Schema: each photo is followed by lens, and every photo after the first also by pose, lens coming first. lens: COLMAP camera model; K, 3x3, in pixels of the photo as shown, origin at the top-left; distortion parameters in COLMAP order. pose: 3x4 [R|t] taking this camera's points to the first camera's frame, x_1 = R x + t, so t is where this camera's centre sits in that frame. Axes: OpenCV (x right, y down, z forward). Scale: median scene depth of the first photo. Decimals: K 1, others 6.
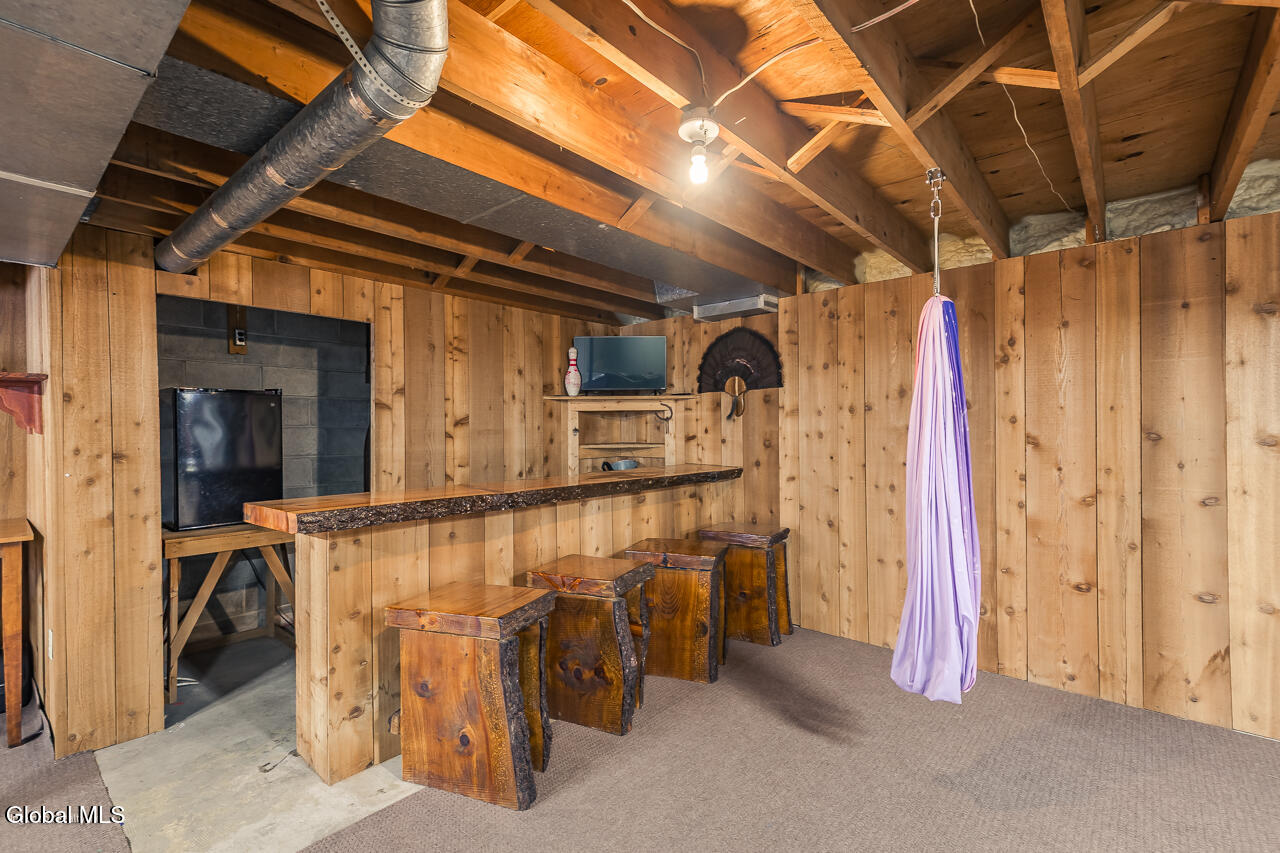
lens RADIAL K [[572.0, 0, 638.1], [0, 572.0, 430.0], [0, 0, 1]] dist [0.002978, -0.000269]
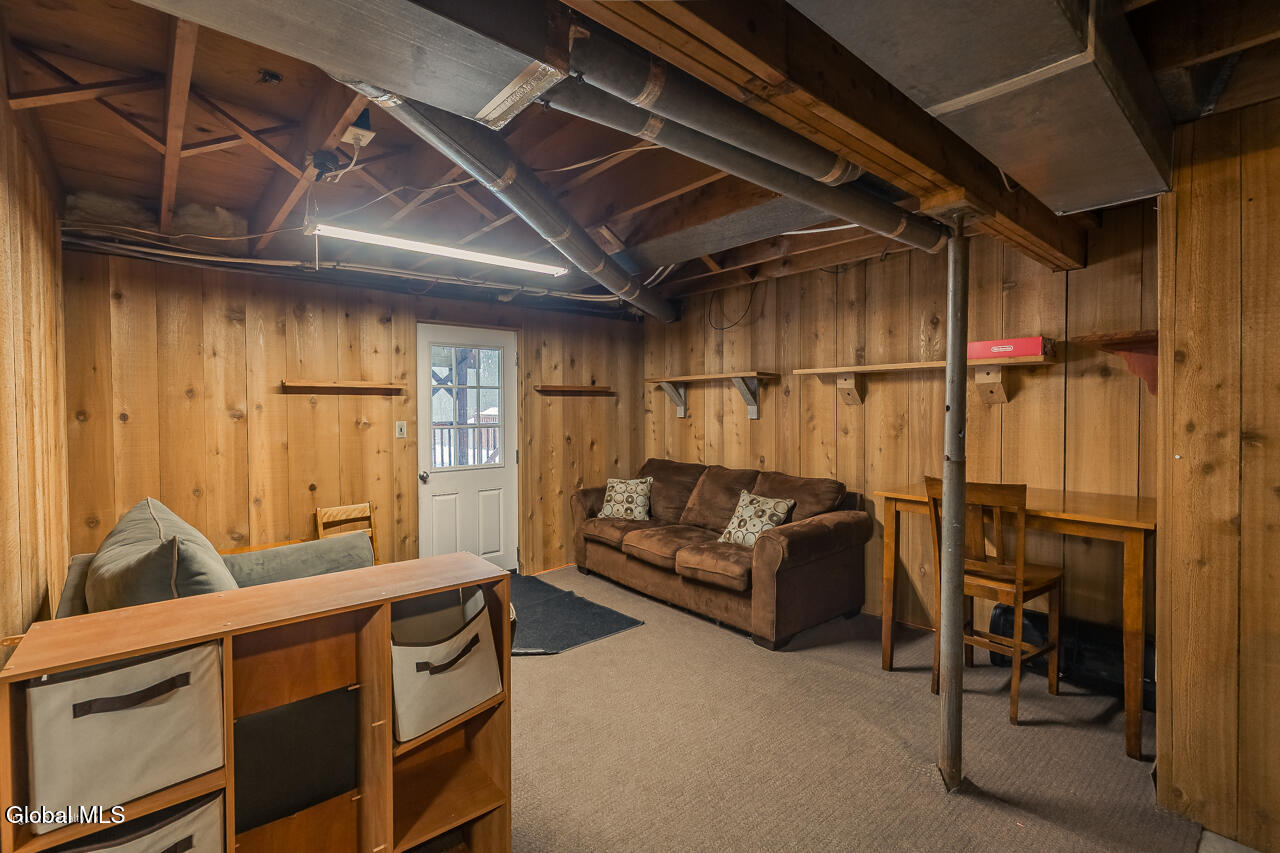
lens RADIAL K [[572.0, 0, 638.5], [0, 572.0, 422.5], [0, 0, 1]] dist [0.002978, -0.000269]
pose [[-0.151529, 0.033388, -0.987889, -0.116131], [0.003315, 0.999441, 0.033270, 0.003859], [0.988447, 0.001767, -0.151555, 0.383279]]
